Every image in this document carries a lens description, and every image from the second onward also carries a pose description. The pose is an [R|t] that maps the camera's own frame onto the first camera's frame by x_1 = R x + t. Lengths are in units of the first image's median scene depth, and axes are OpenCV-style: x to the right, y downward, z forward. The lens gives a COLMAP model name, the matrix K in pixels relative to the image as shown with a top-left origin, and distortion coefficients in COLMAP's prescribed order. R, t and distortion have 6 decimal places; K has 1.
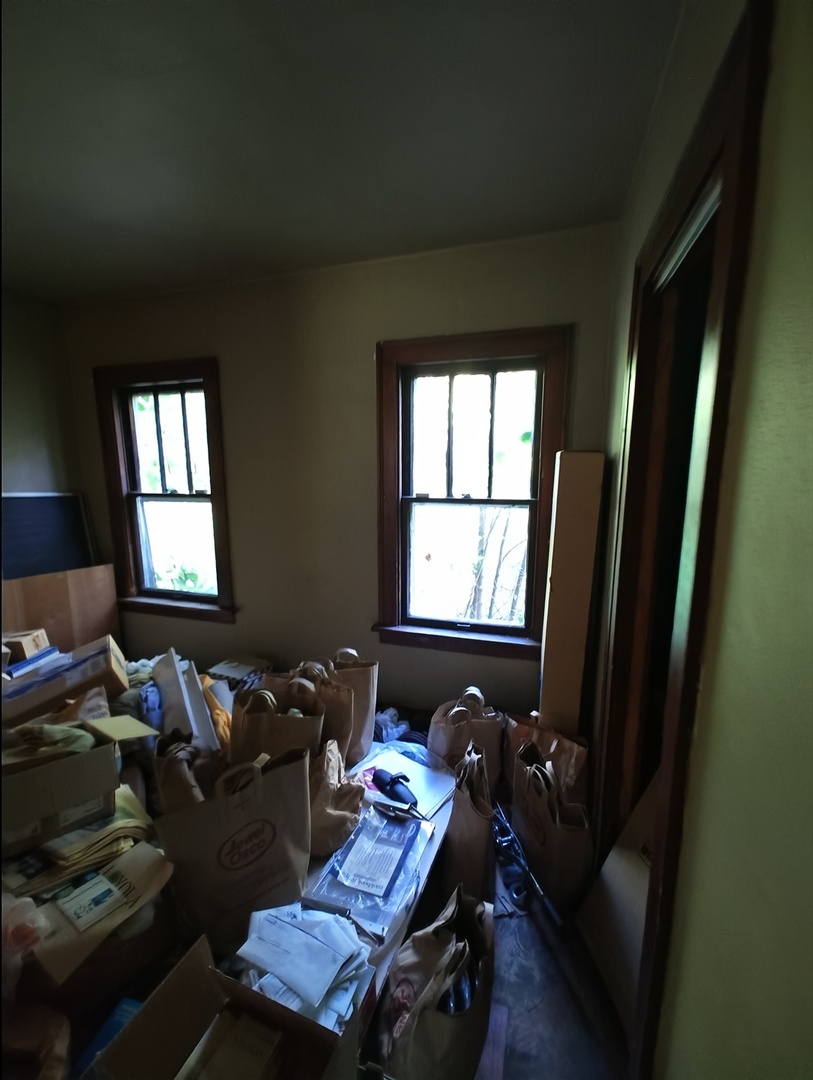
lens RADIAL K [[437.6, 0, 403.3], [0, 437.6, 544.2], [0, 0, 1]] dist [0.004822, -0.001439]
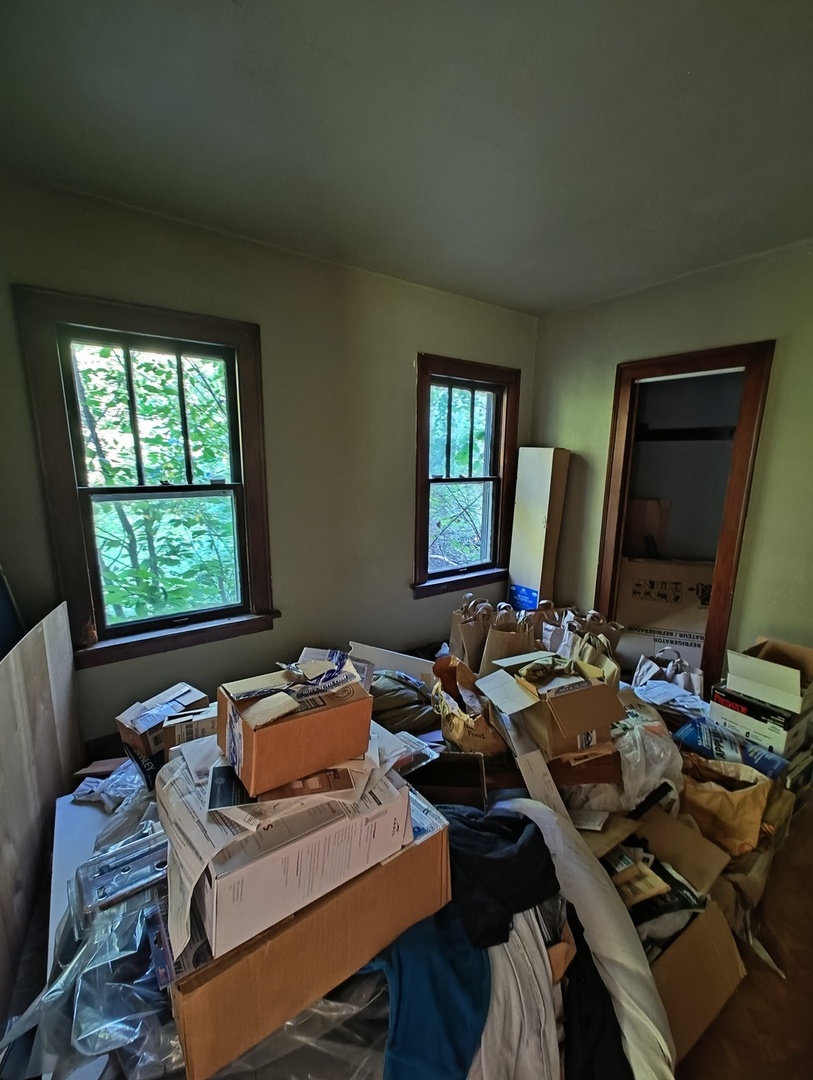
lens RADIAL K [[402.9, 0, 403.3], [0, 402.9, 531.4], [0, 0, 1]] dist [-0.000612, -0.000019]
pose [[0.653695, -0.129526, 0.745591, -2.537800], [0.116493, 0.990723, 0.069976, -0.127871], [-0.747738, 0.041113, 0.662720, 0.791353]]
